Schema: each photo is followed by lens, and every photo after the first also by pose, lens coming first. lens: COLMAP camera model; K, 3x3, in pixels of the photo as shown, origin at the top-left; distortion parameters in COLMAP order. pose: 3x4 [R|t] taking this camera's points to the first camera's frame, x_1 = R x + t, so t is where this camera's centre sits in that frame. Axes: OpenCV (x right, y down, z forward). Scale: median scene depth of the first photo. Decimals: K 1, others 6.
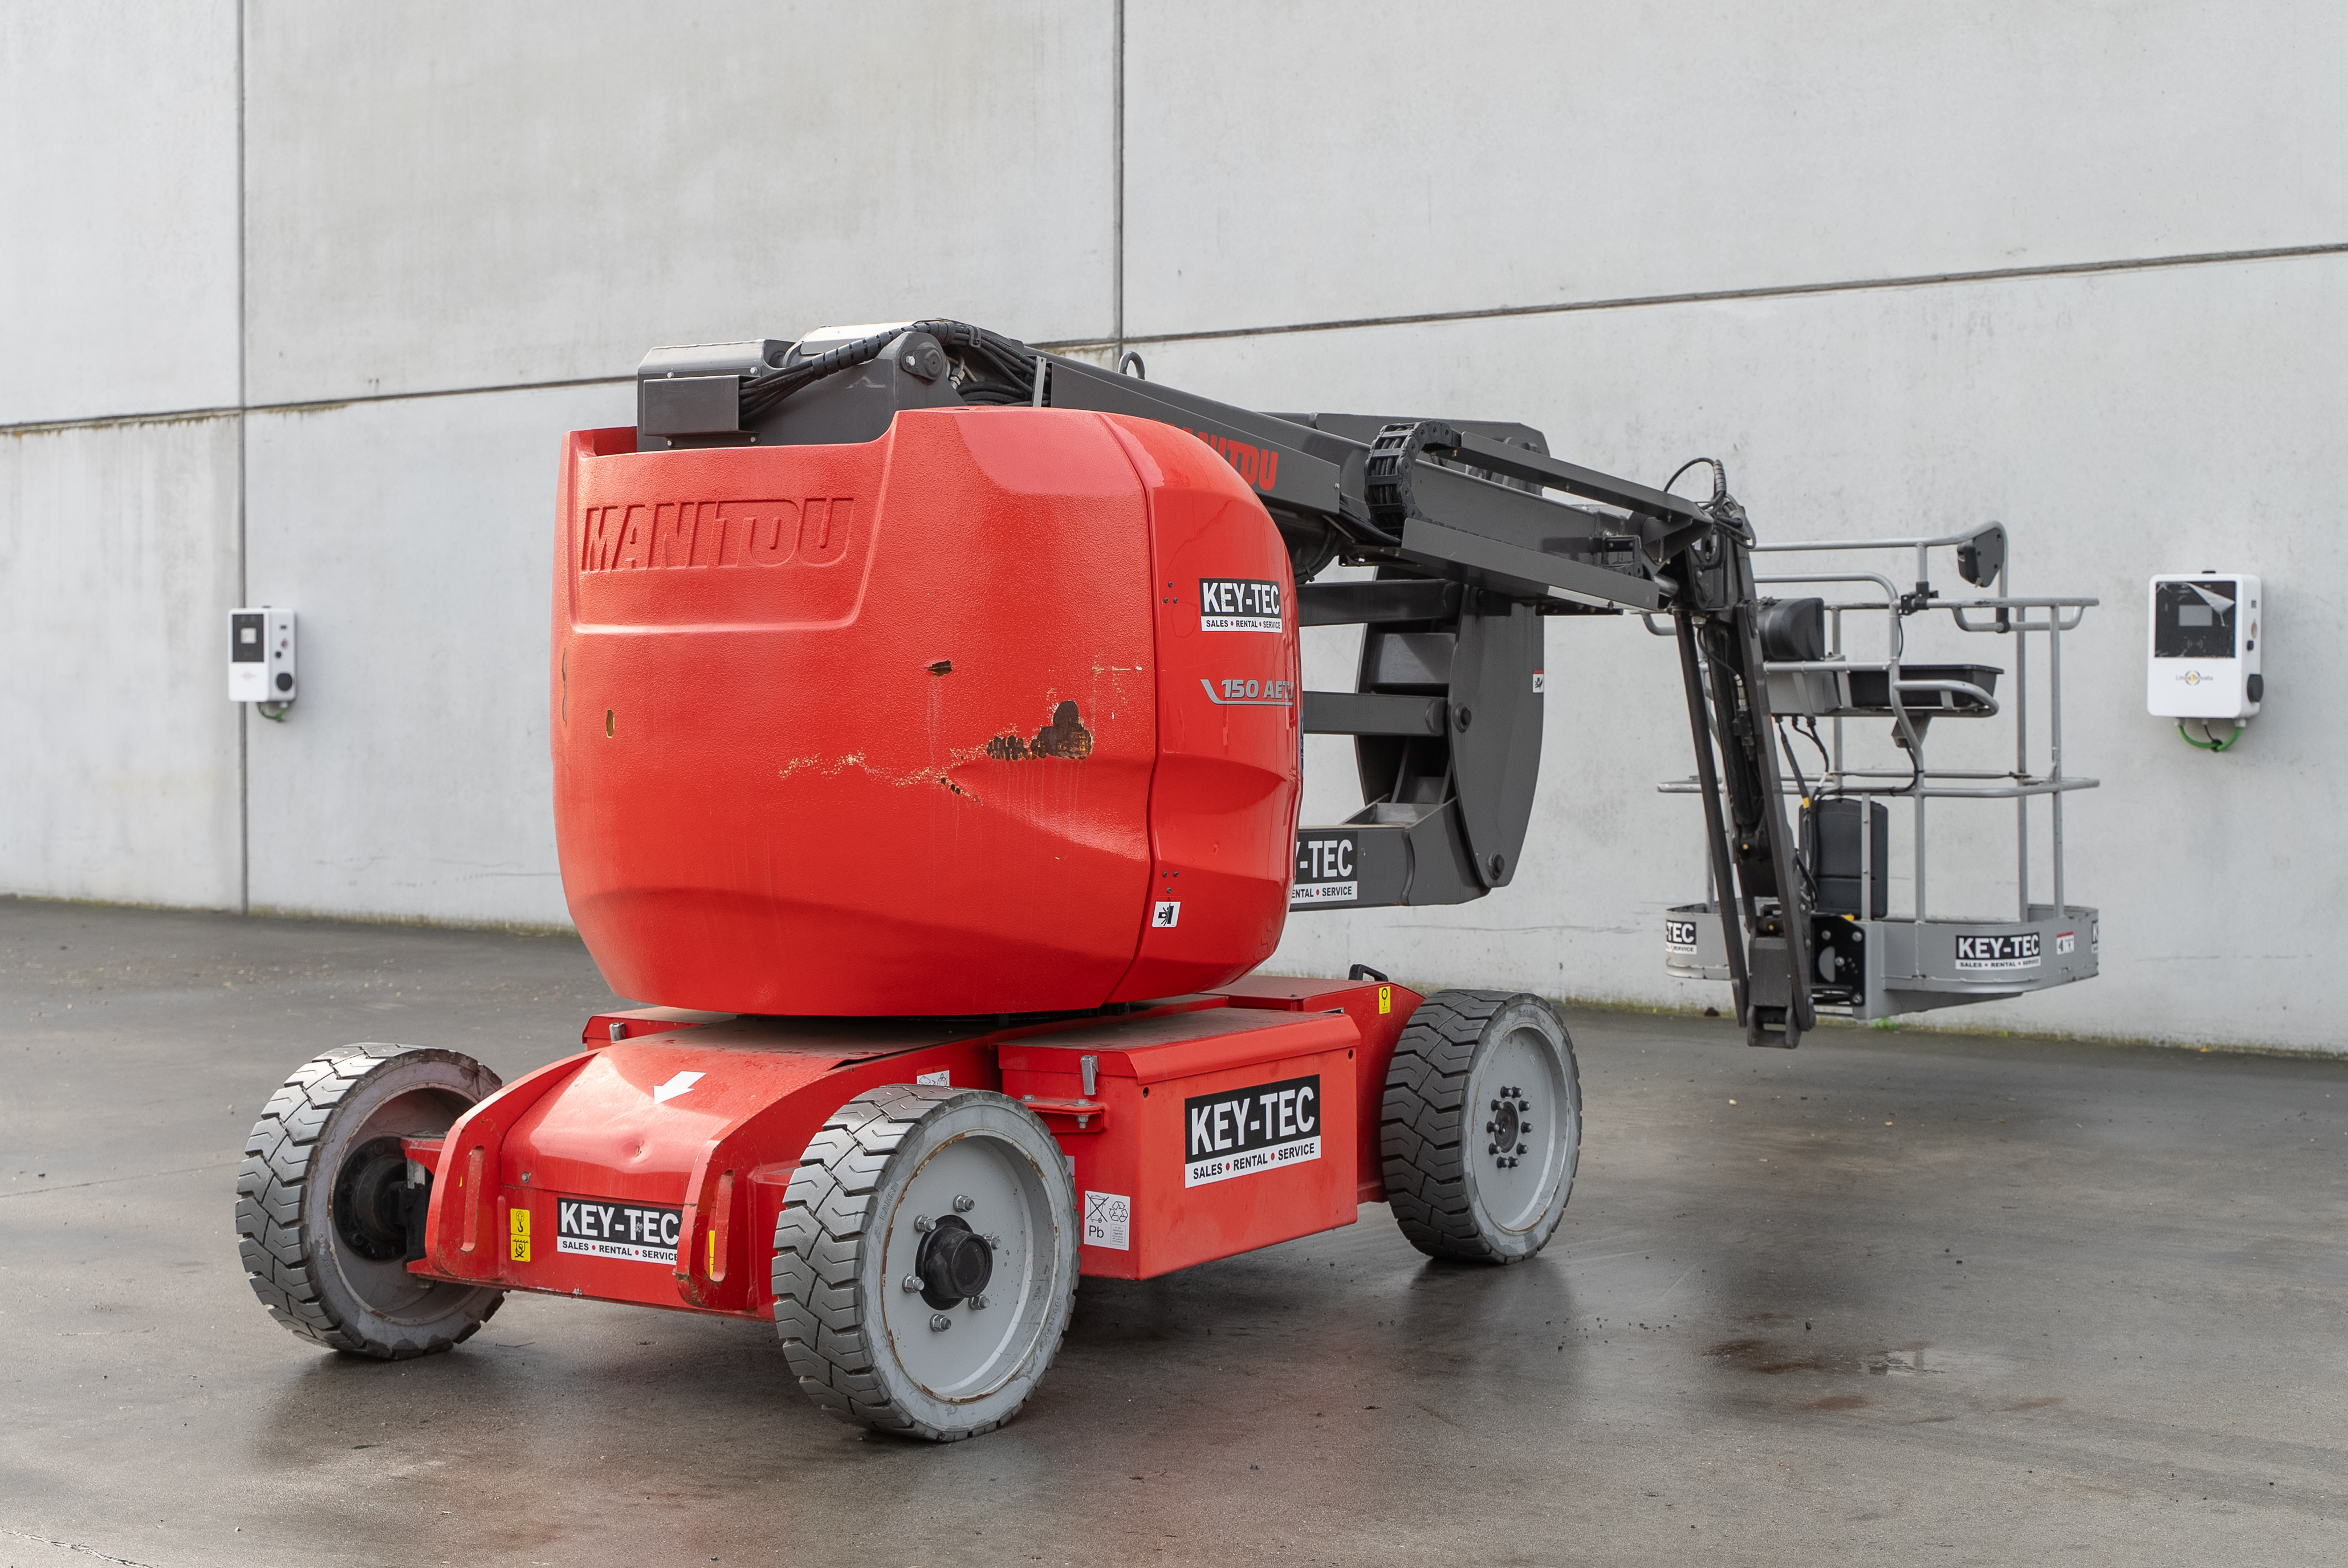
lens RADIAL K [[3457.9, 0, 1174.0], [0, 3457.9, 784.0], [0, 0, 1]] dist [0.010418, -0.058082]
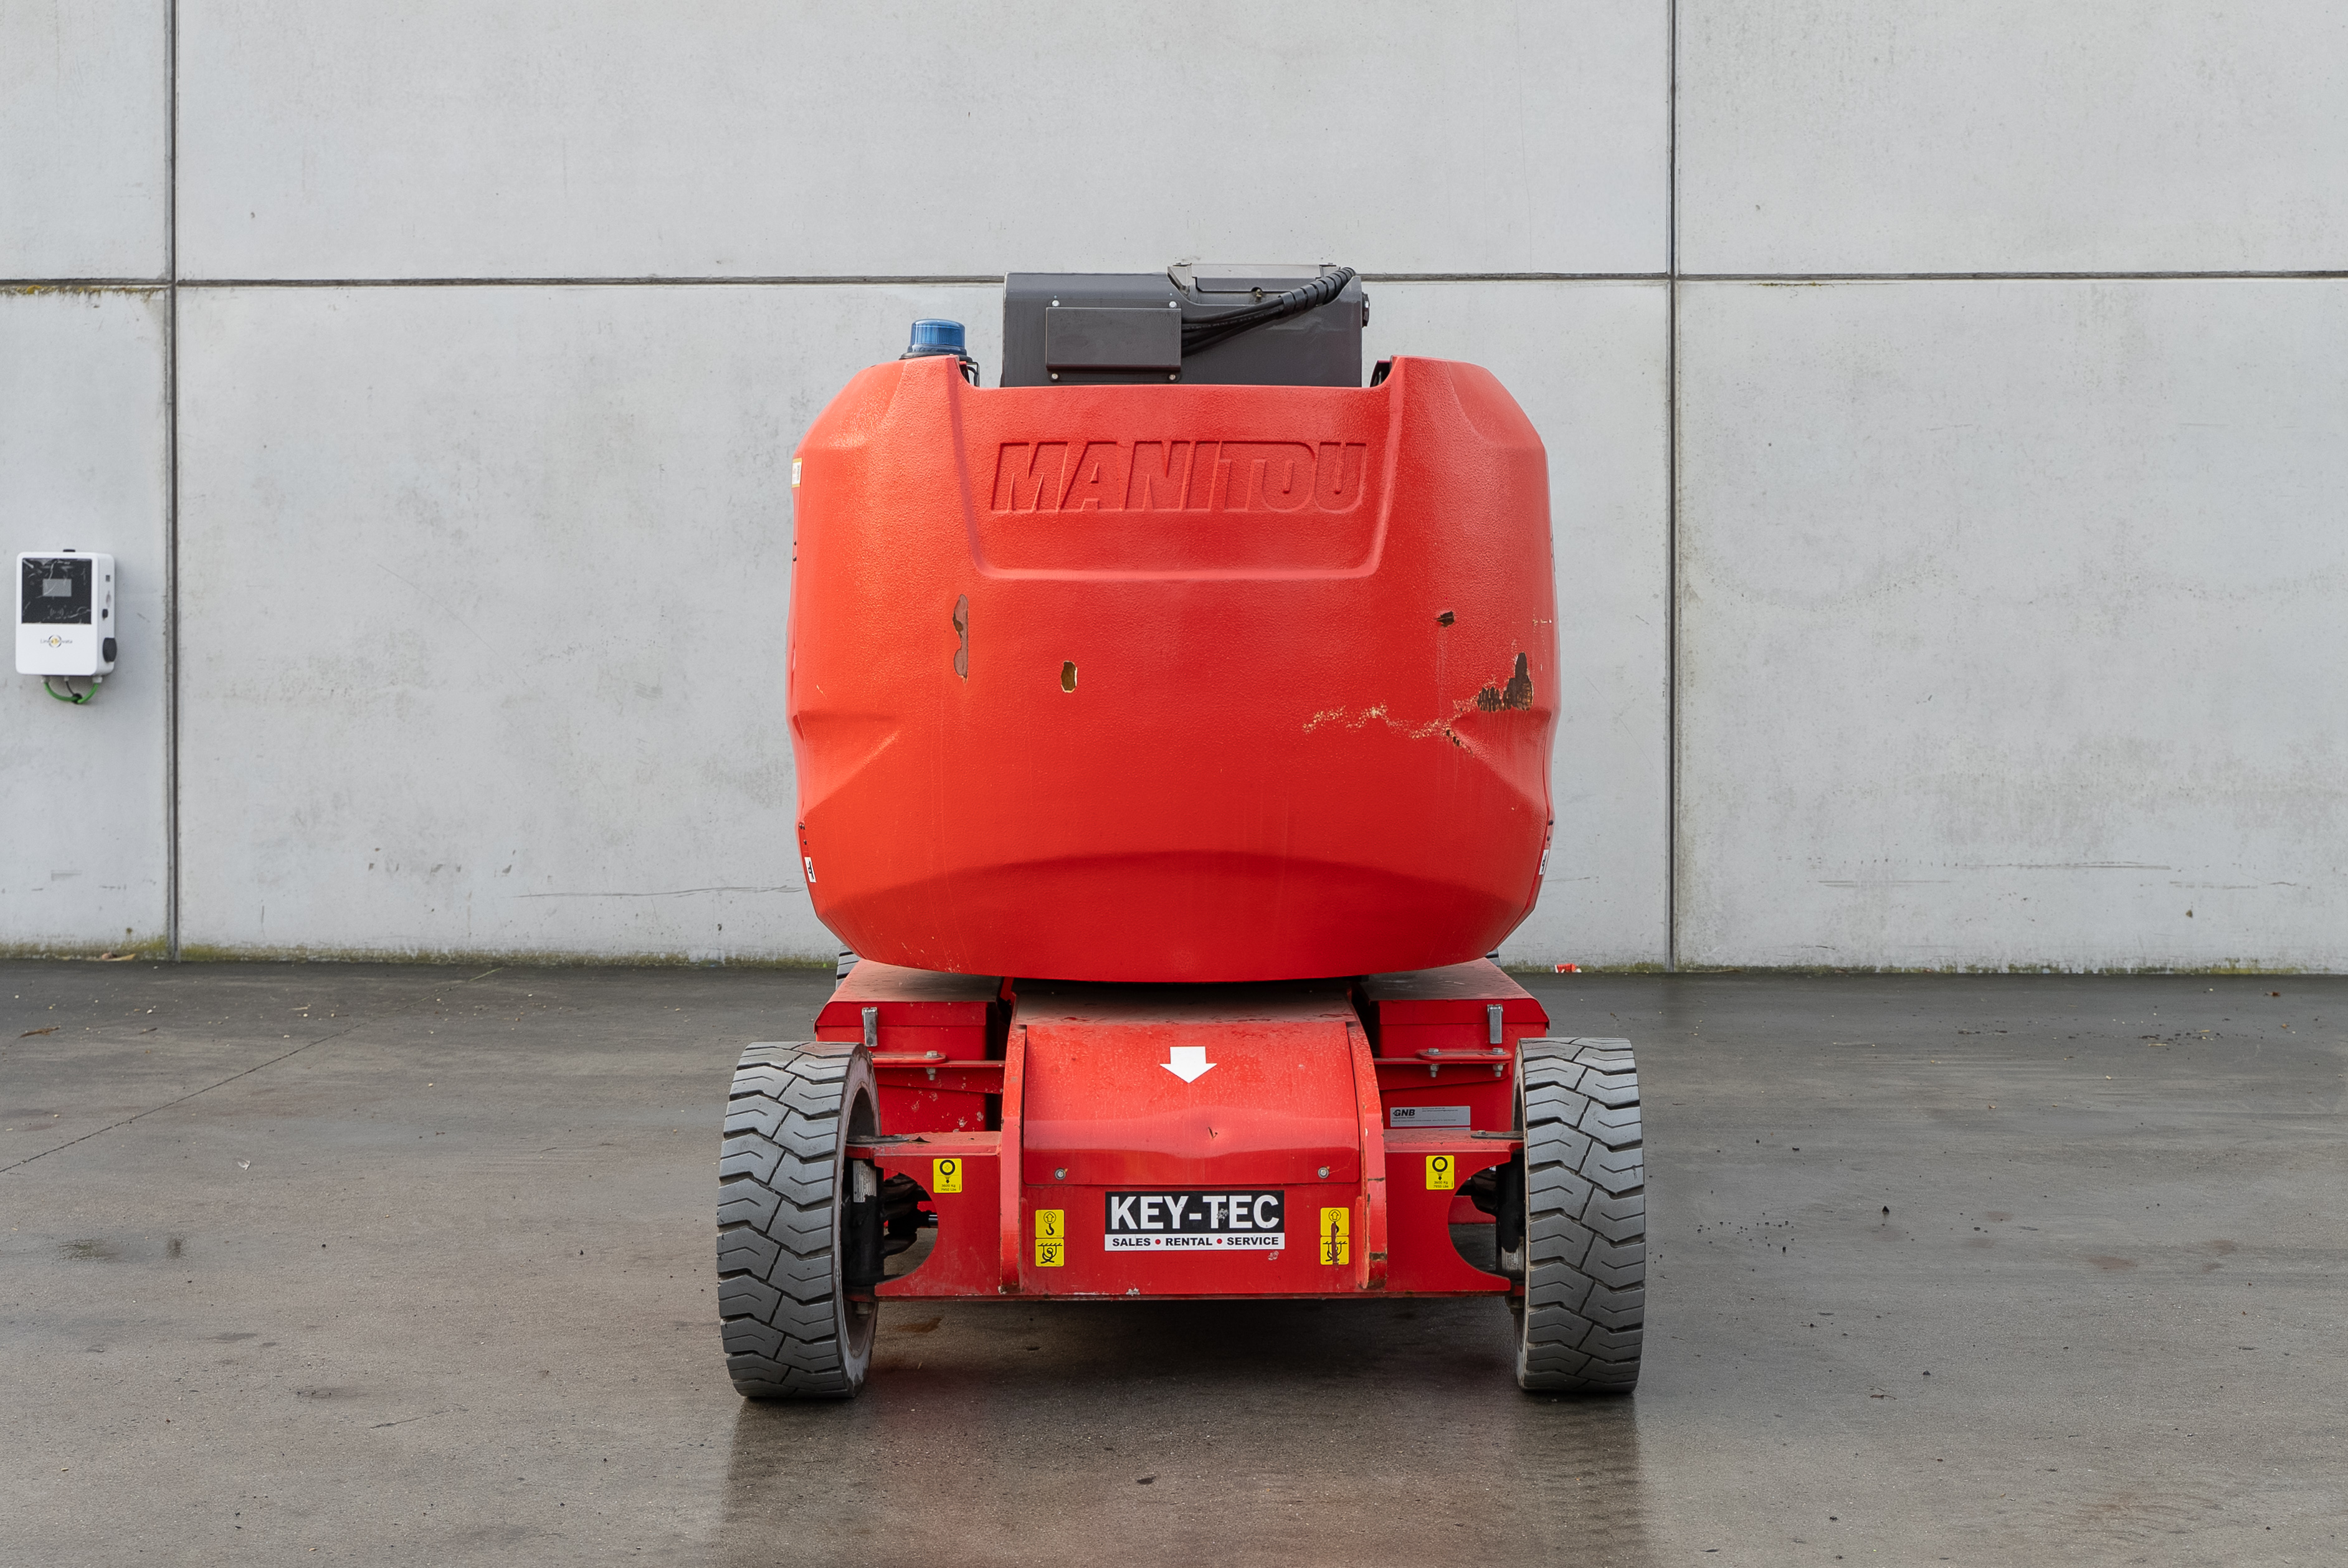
lens RADIAL K [[3236.0, 0, 1228.7], [0, 3236.0, 726.3], [0, 0, 1]] dist [-0.003204, -0.022553]
pose [[0.817690, -0.010777, 0.575558, -0.640262], [0.016199, 0.999860, -0.004291, 0.000123], [-0.575431, 0.012832, 0.817749, 0.275299]]
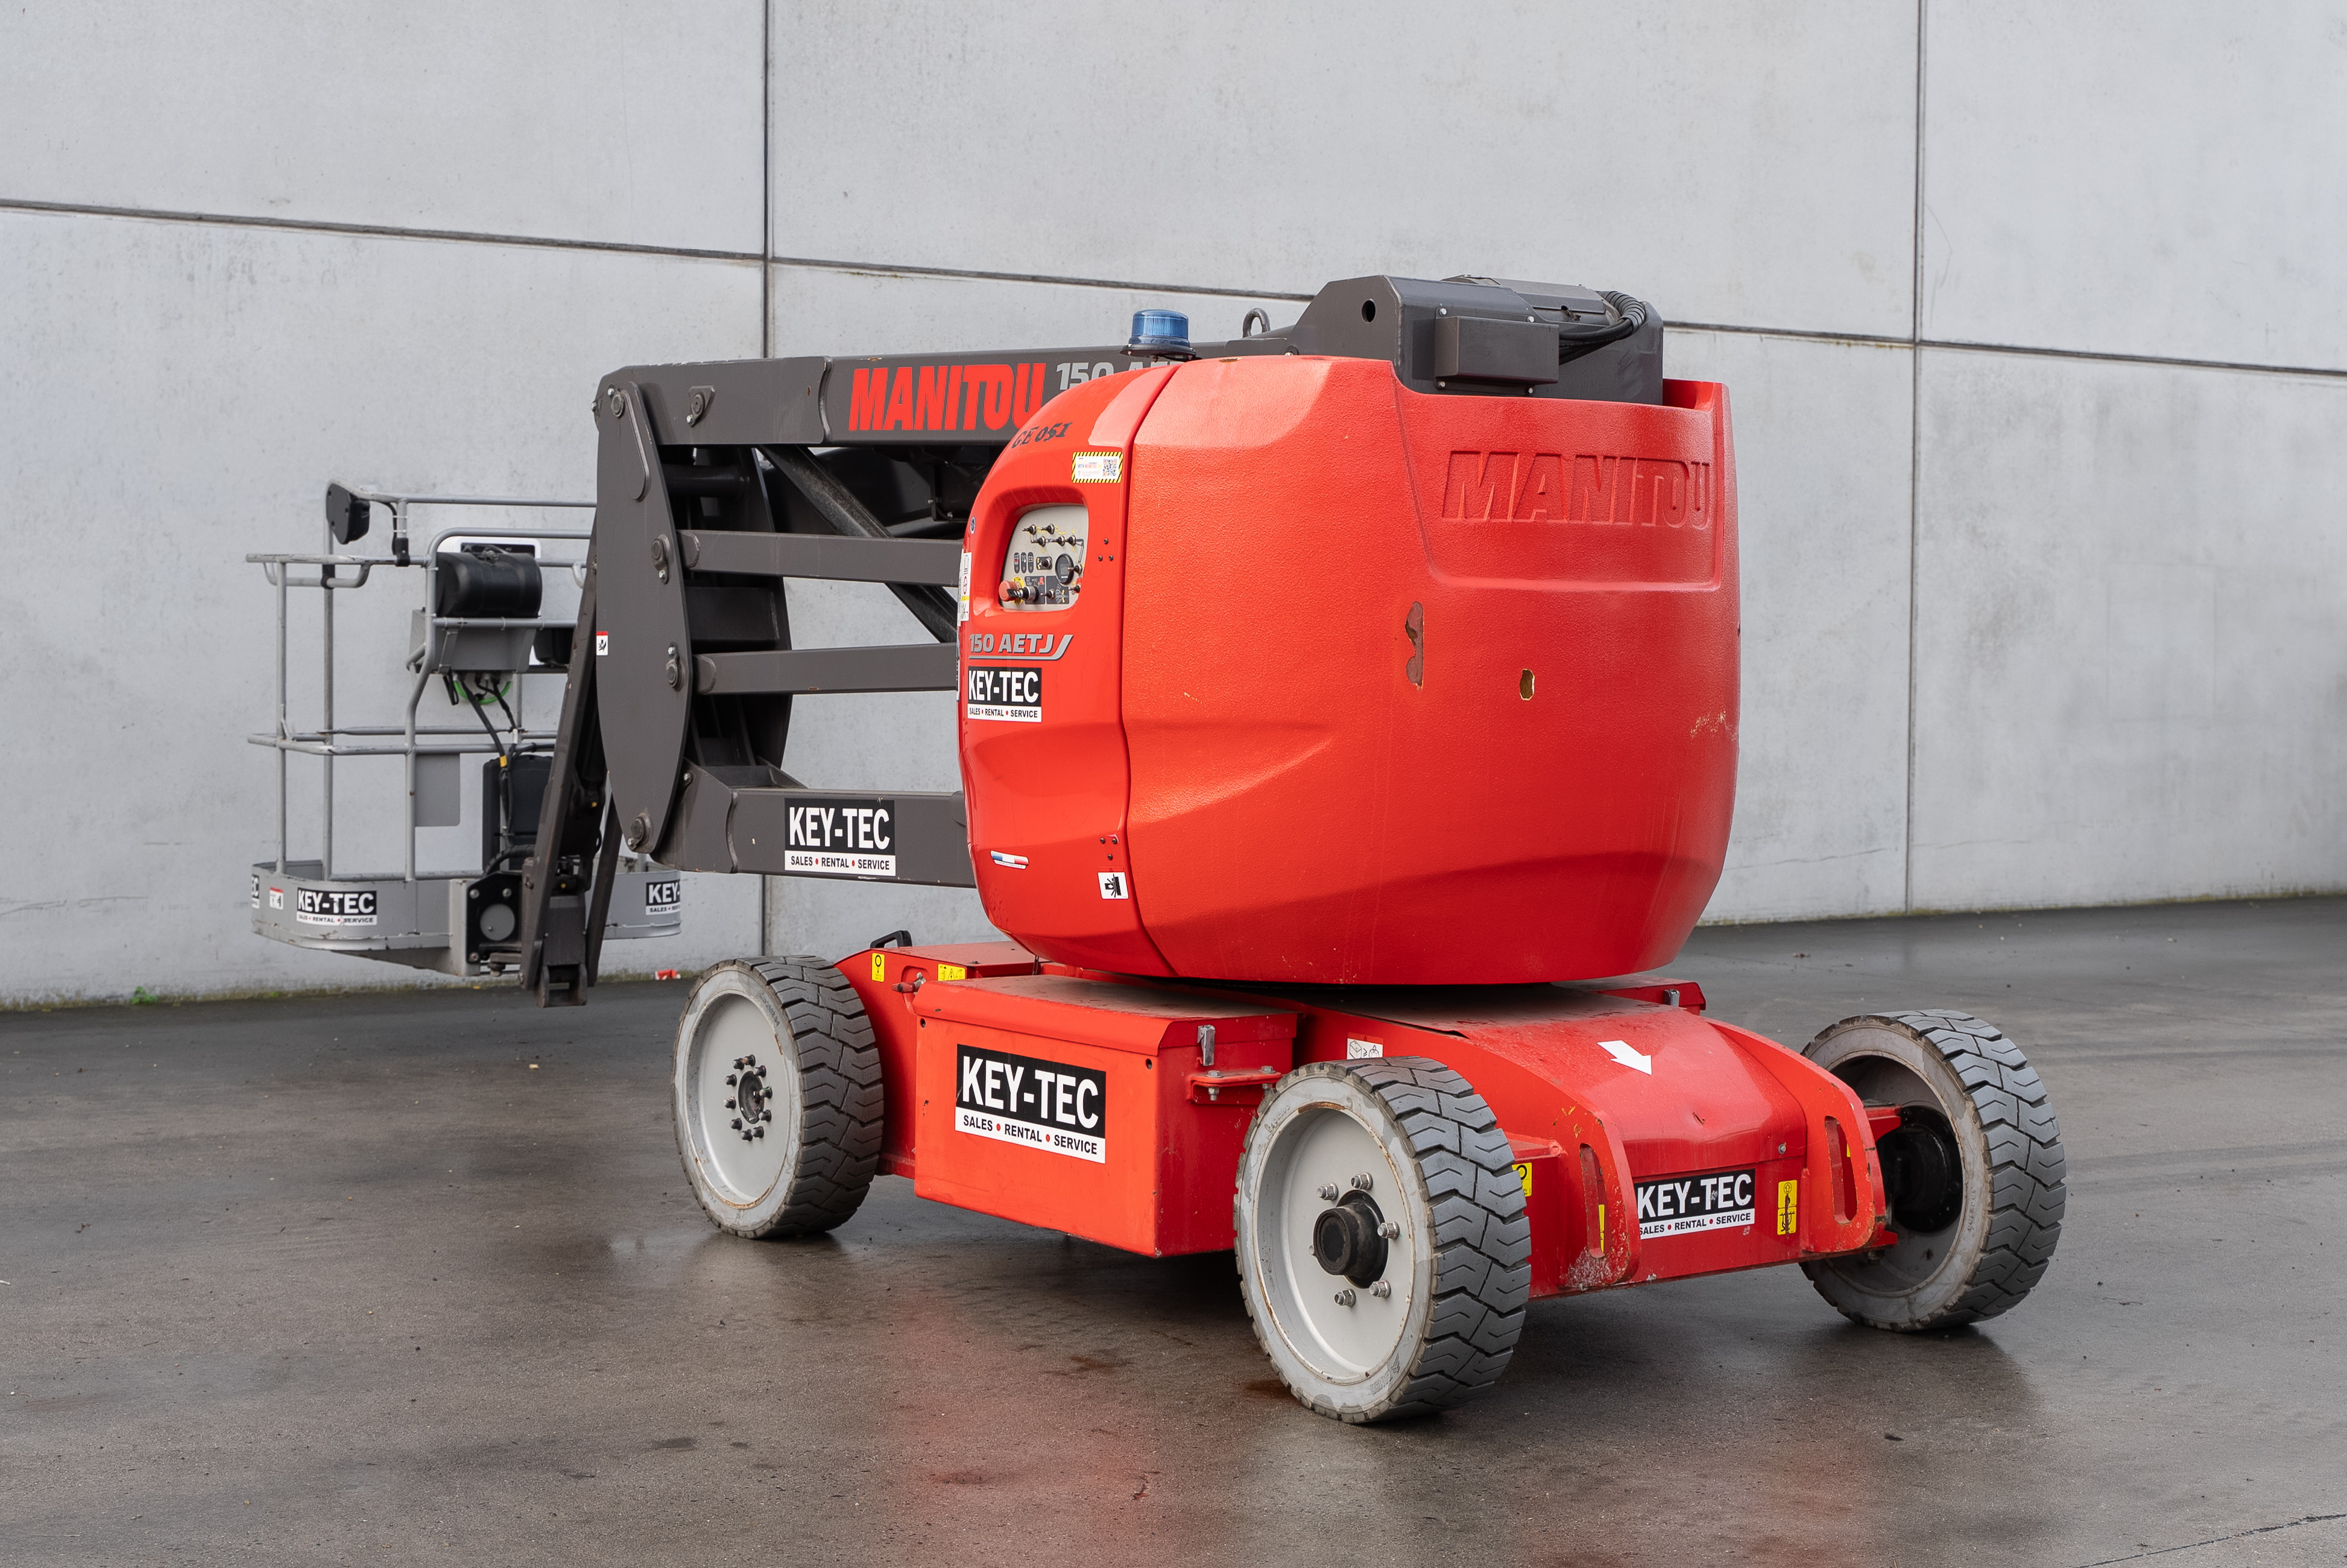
lens RADIAL K [[3417.4, 0, 1173.5], [0, 3417.4, 784.0], [0, 0, 1]] dist [-0.006259, -0.005213]
pose [[0.349276, -0.034445, 0.936386, -1.090232], [0.020933, 0.999362, 0.028953, -0.019921], [-0.936786, 0.009489, 0.349774, 0.783855]]
